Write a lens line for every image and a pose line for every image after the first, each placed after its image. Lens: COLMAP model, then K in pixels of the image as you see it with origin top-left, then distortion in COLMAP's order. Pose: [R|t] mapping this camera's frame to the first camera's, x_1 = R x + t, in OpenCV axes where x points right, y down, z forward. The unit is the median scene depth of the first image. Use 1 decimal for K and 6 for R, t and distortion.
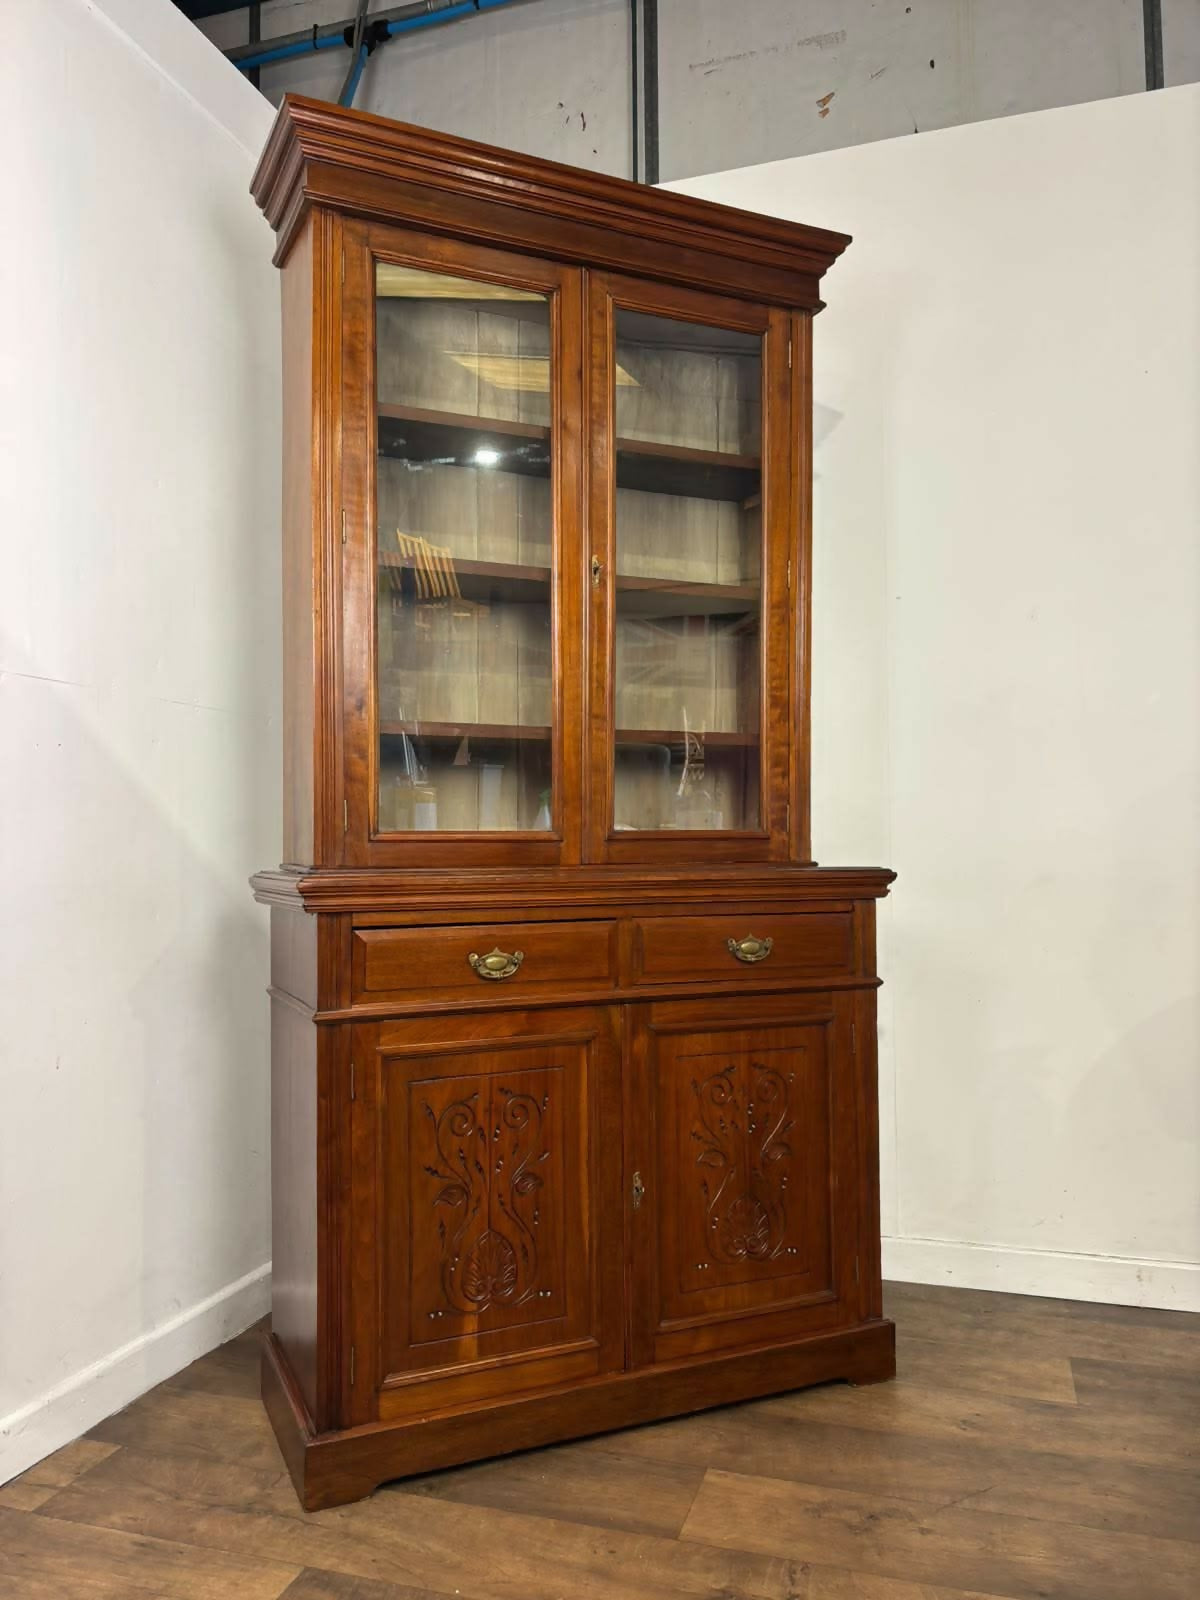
lens RADIAL K [[1207.9, 0, 591.2], [0, 1207.9, 810.8], [0, 0, 1]] dist [0.056365, -0.057752]
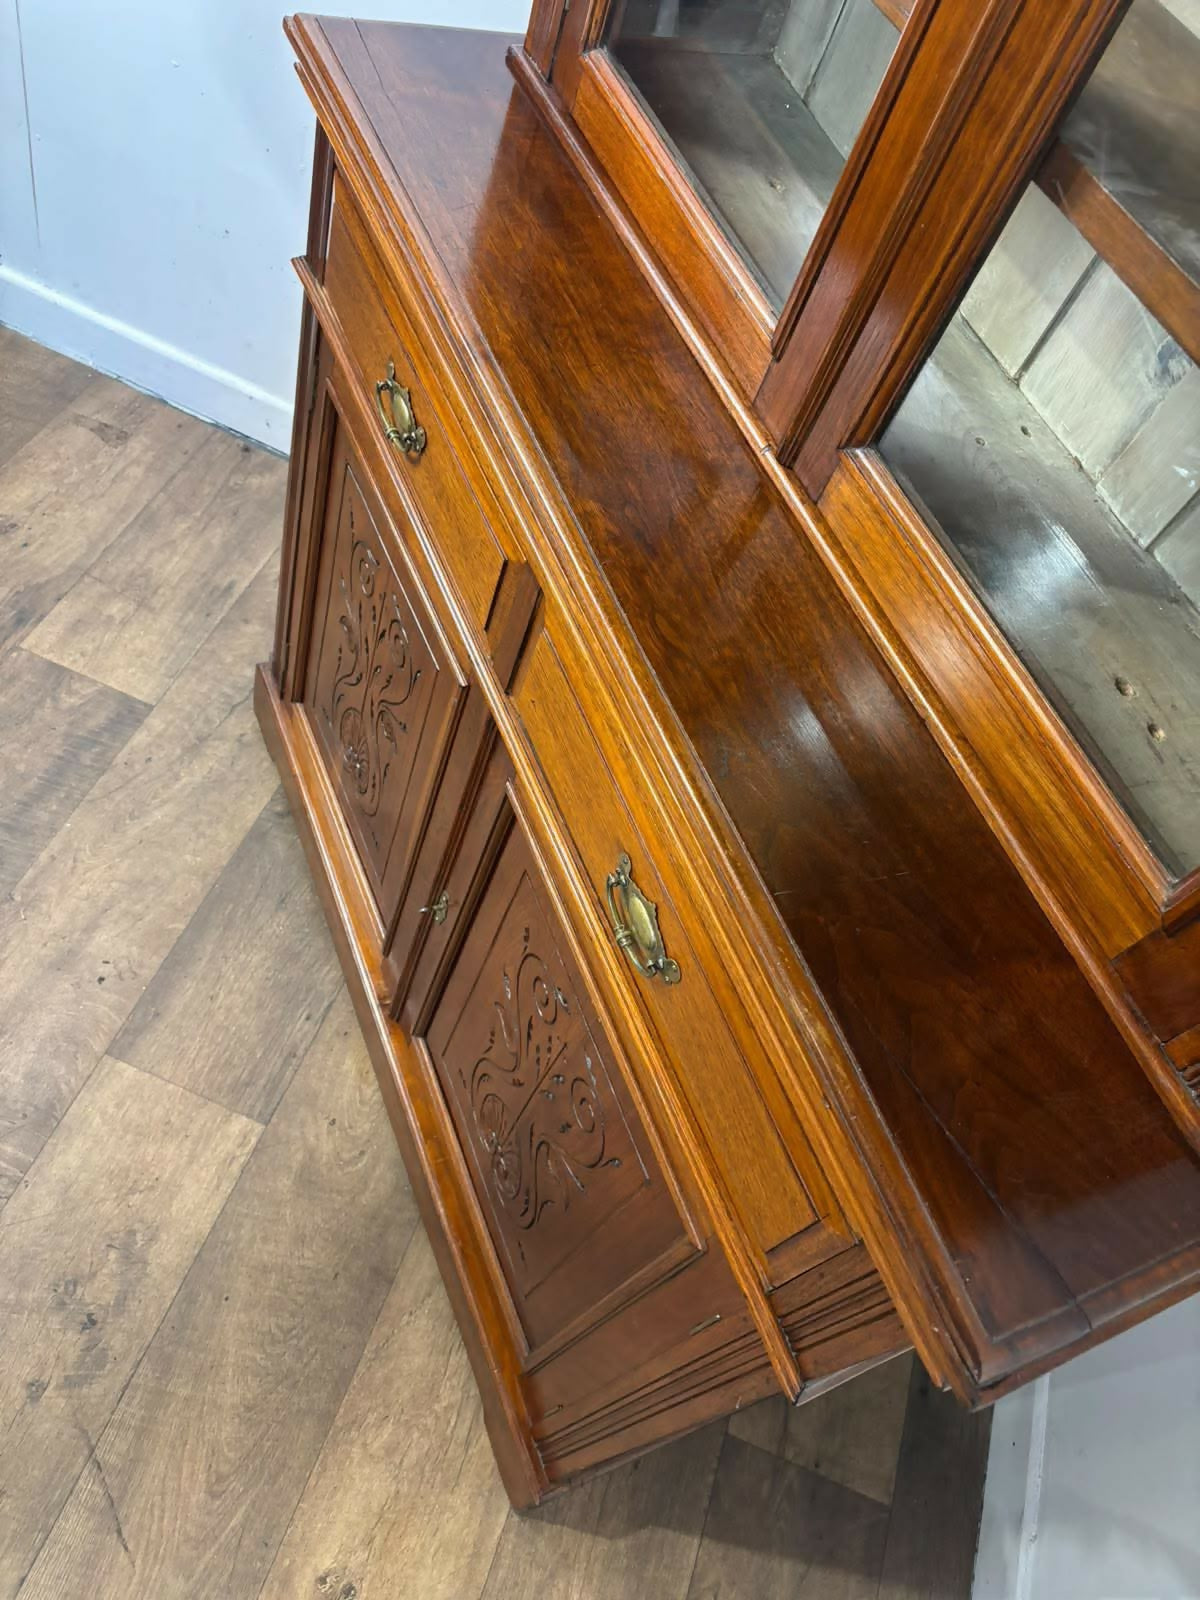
lens RADIAL K [[1207.9, 0, 583.1], [0, 1207.9, 798.8], [0, 0, 1]] dist [0.056365, -0.057752]
pose [[-0.030192, 0.827608, -0.560495, 0.331836], [-0.232618, 0.539536, 0.809191, -0.212461], [0.972099, 0.154813, 0.176227, 0.995889]]
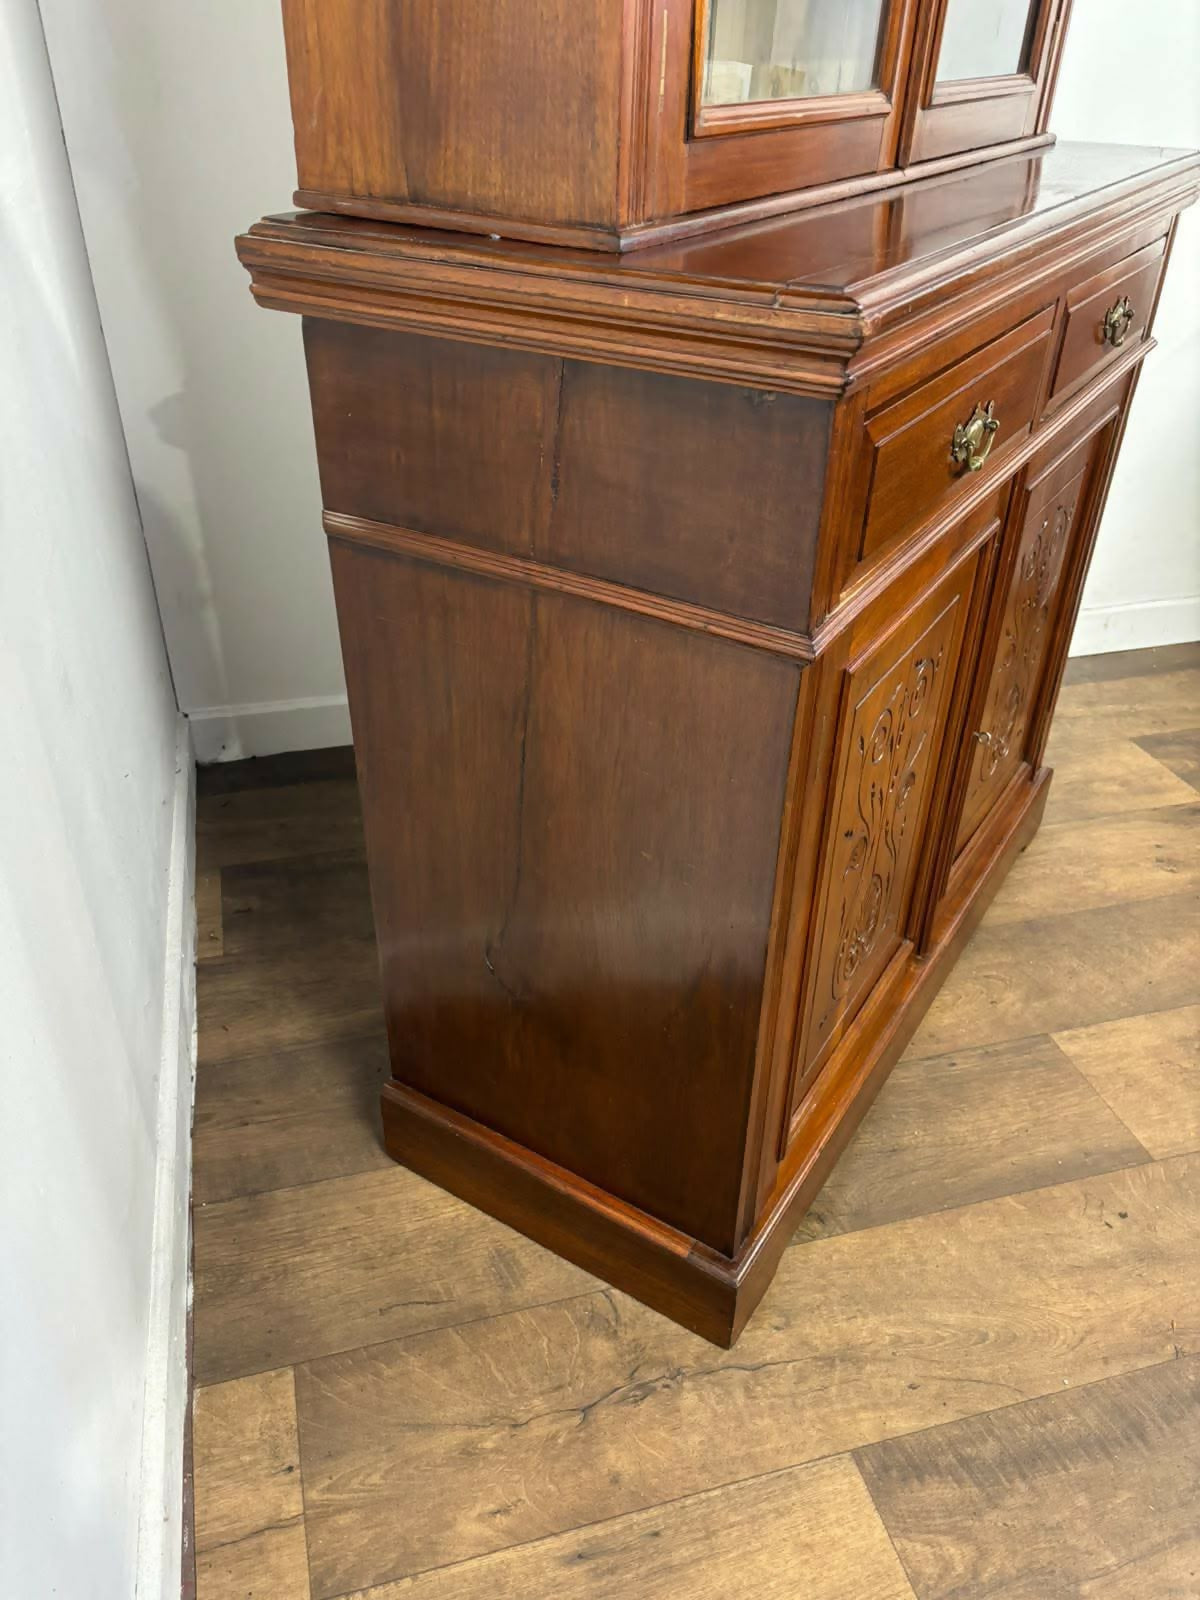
lens RADIAL K [[1207.9, 0, 599.8], [0, 1207.9, 798.6], [0, 0, 1]] dist [0.056365, -0.057752]
pose [[0.835707, -0.280316, 0.472247, -0.462448], [-0.033515, 0.832284, 0.553336, -0.014738], [-0.548152, -0.478254, 0.686150, 0.670273]]
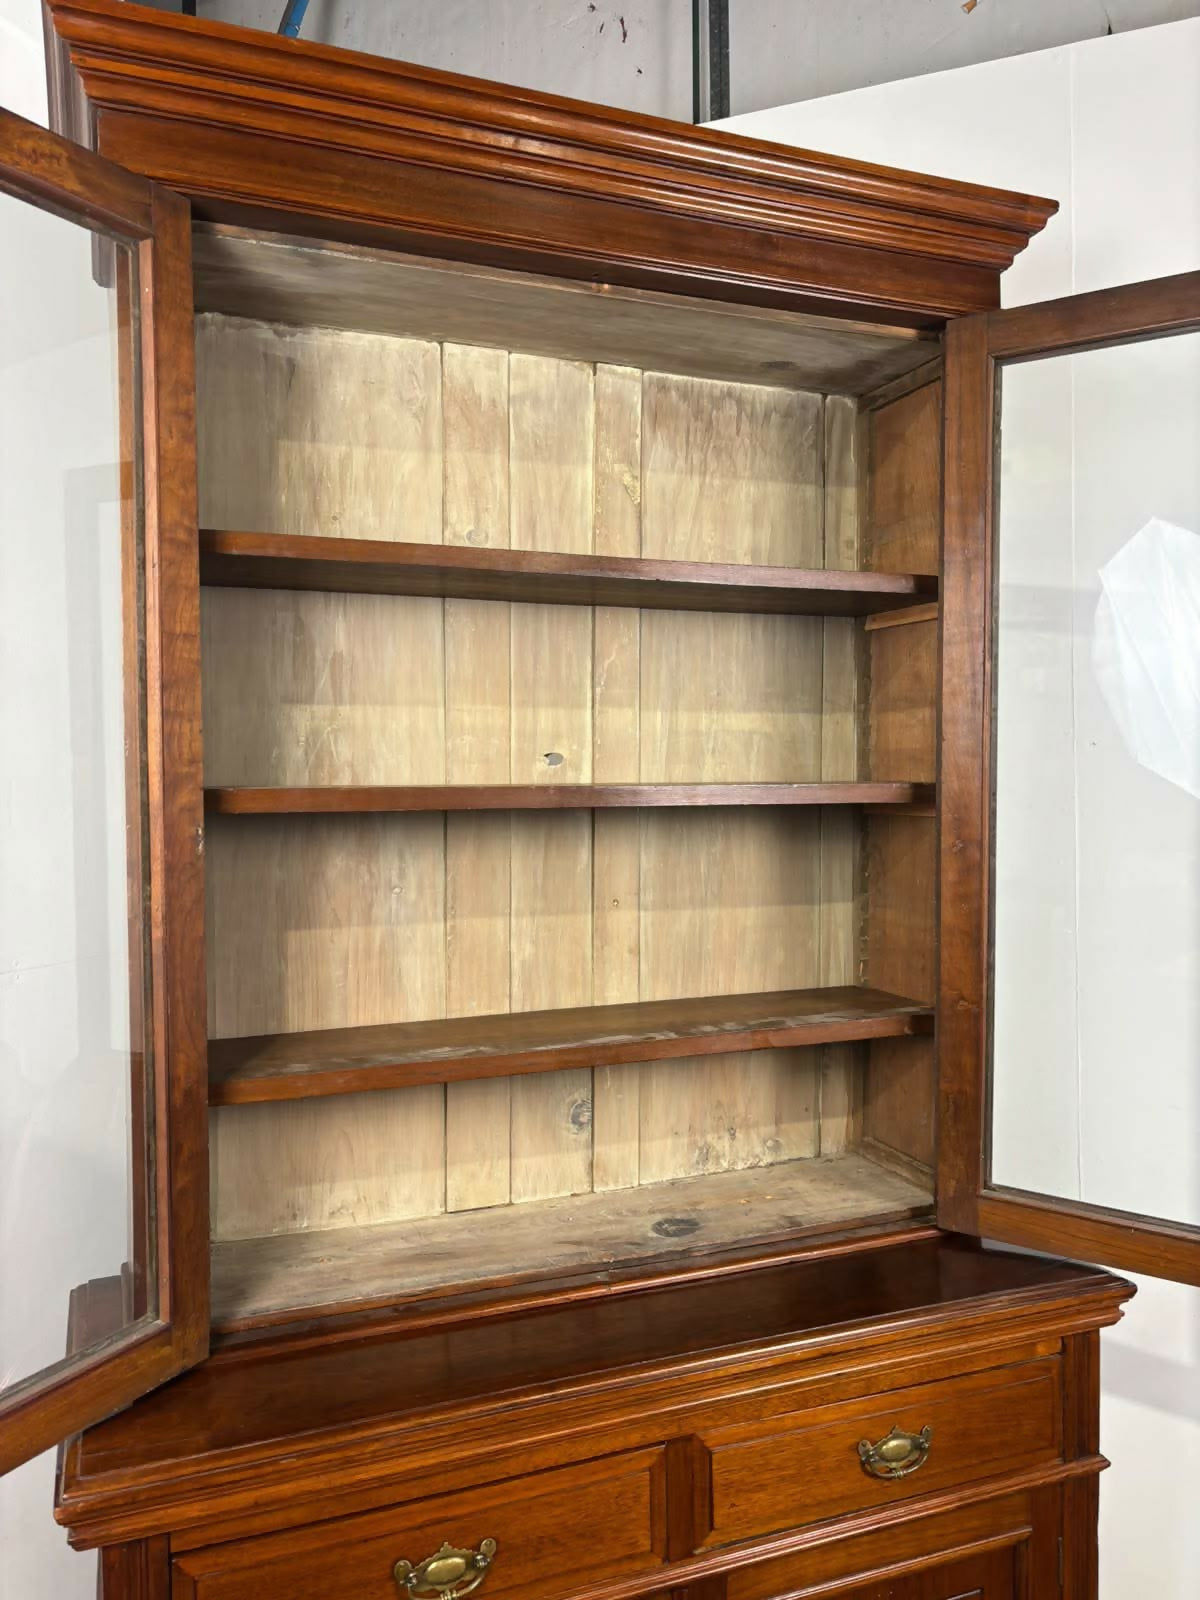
lens RADIAL K [[1207.9, 0, 577.3], [0, 1207.9, 803.5], [0, 0, 1]] dist [0.056365, -0.057752]
pose [[0.998392, -0.000281, -0.056693, 0.013360], [0.002749, 0.999051, 0.043460, -0.244933], [0.056627, -0.043546, 0.997445, 0.453880]]
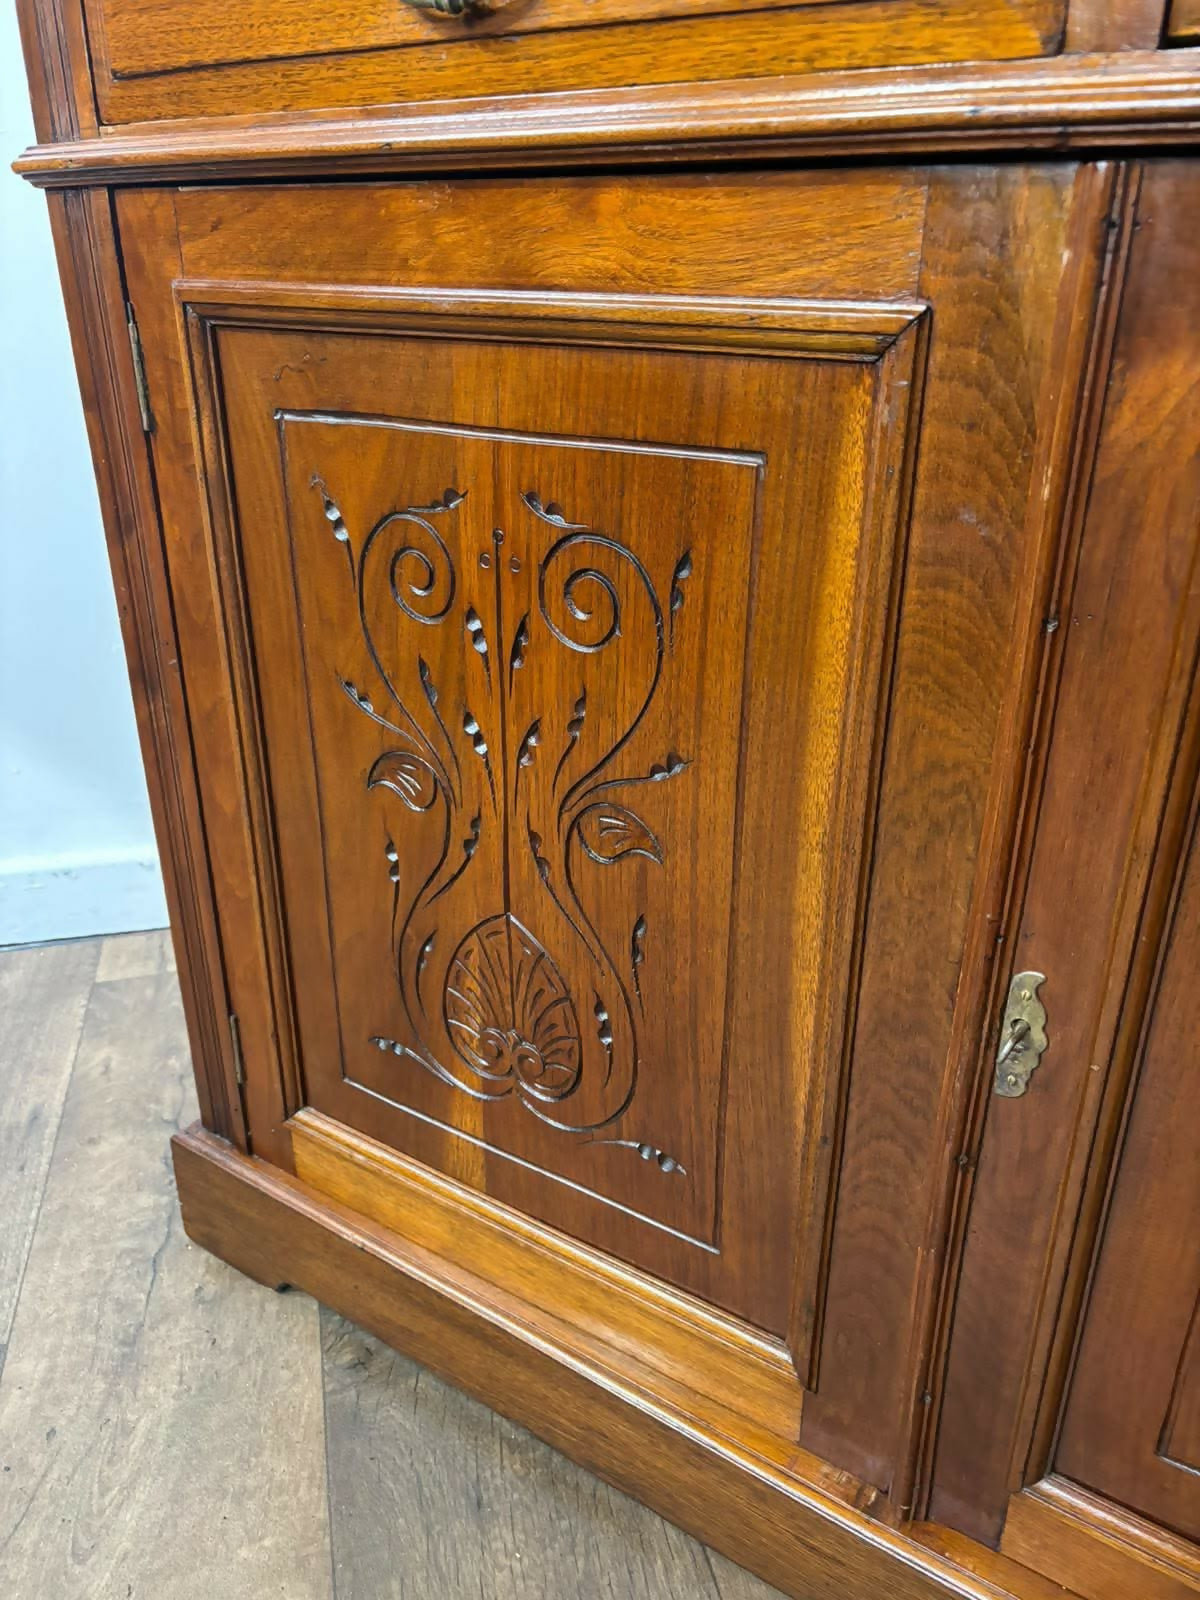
lens RADIAL K [[1207.9, 0, 593.9], [0, 1207.9, 800.6], [0, 0, 1]] dist [0.056365, -0.057752]
pose [[0.523739, 0.356643, -0.773630, 0.169547], [0.019536, 0.902878, 0.429452, 0.173594], [0.851654, -0.240035, 0.465906, 0.862886]]
